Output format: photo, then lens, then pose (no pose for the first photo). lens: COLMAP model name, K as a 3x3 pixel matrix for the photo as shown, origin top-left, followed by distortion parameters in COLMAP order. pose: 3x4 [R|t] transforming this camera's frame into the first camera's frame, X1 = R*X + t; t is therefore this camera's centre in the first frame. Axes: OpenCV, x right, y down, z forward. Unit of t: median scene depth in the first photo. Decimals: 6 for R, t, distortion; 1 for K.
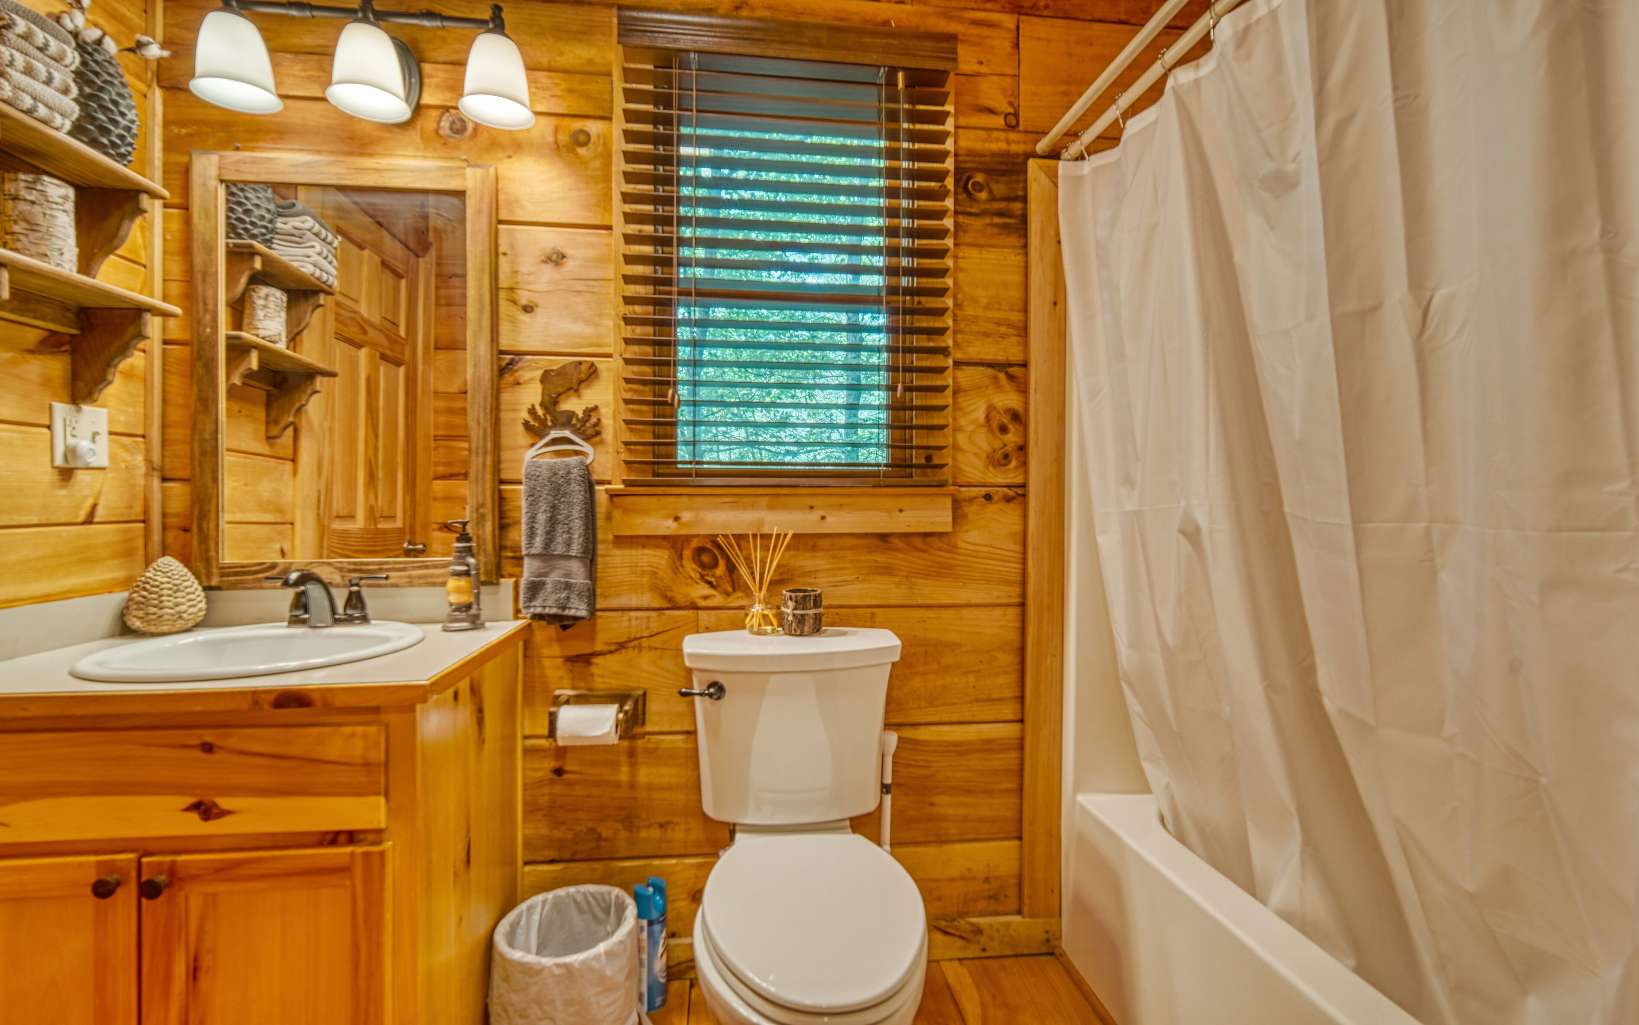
lens RADIAL K [[725.9, 0, 818.9], [0, 725.9, 503.8], [0, 0, 1]] dist [-0.005370, 0.000933]
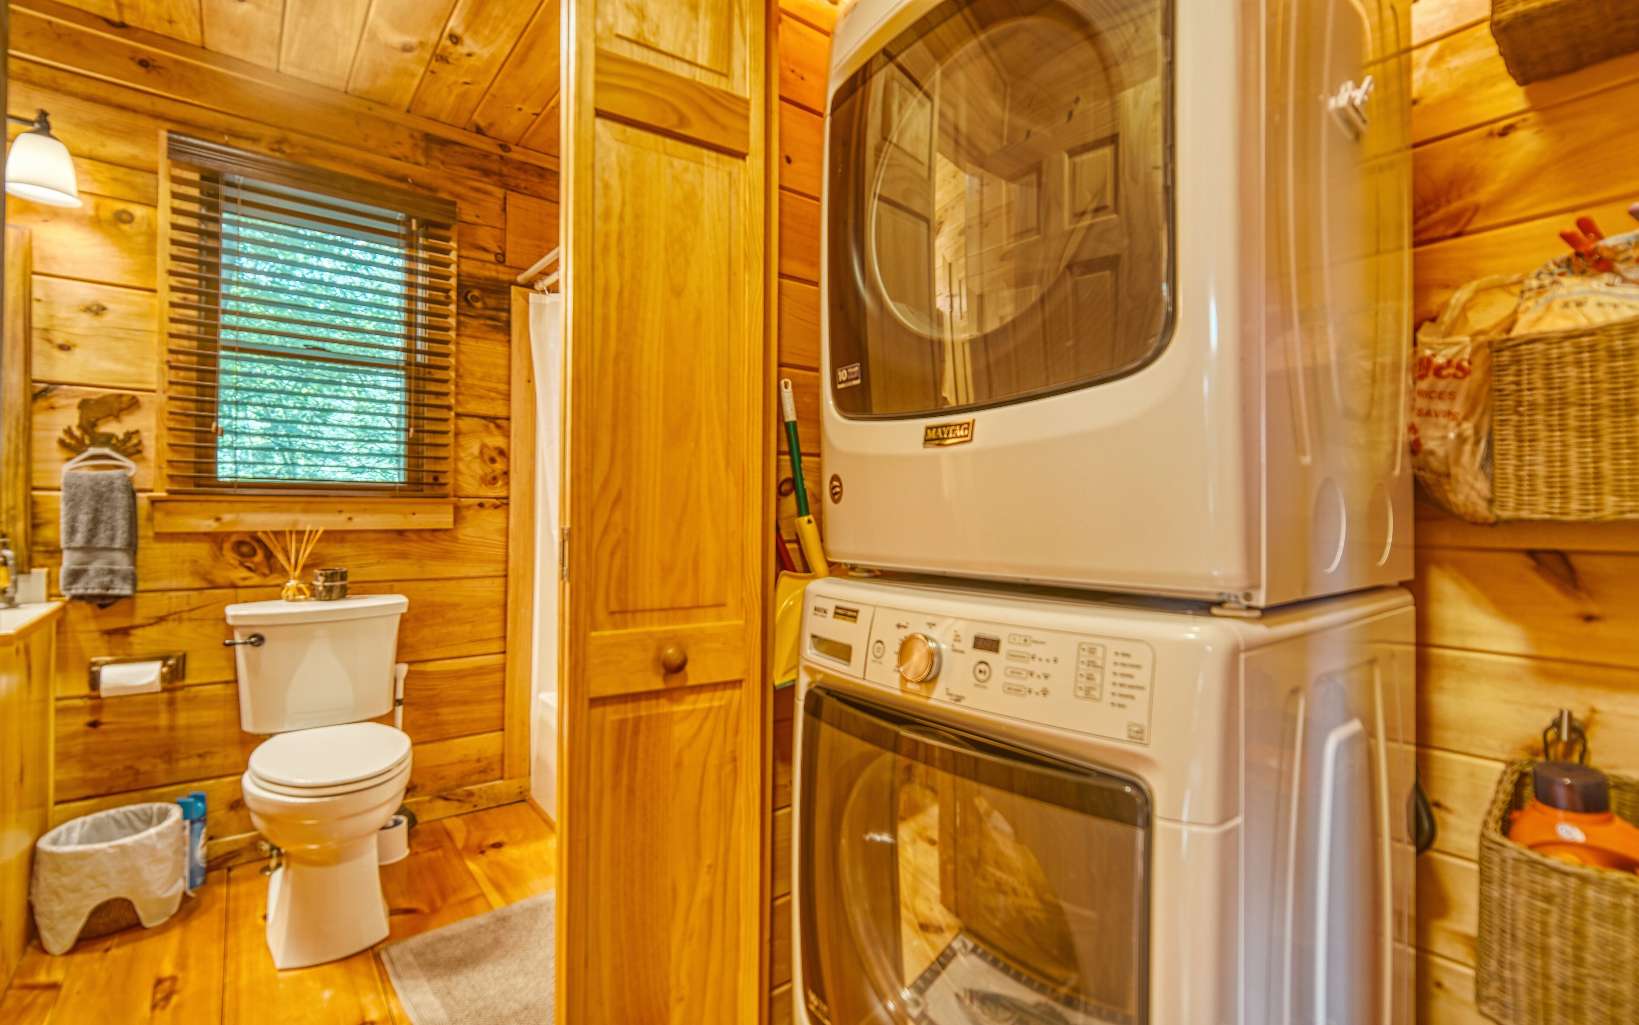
lens RADIAL K [[725.9, 0, 817.8], [0, 725.9, 508.7], [0, 0, 1]] dist [-0.005370, 0.000933]
pose [[0.853855, 0.007547, 0.520456, 0.049686], [-0.008059, 0.999967, -0.001280, -0.005922], [-0.520449, -0.003102, 0.853887, -0.682885]]
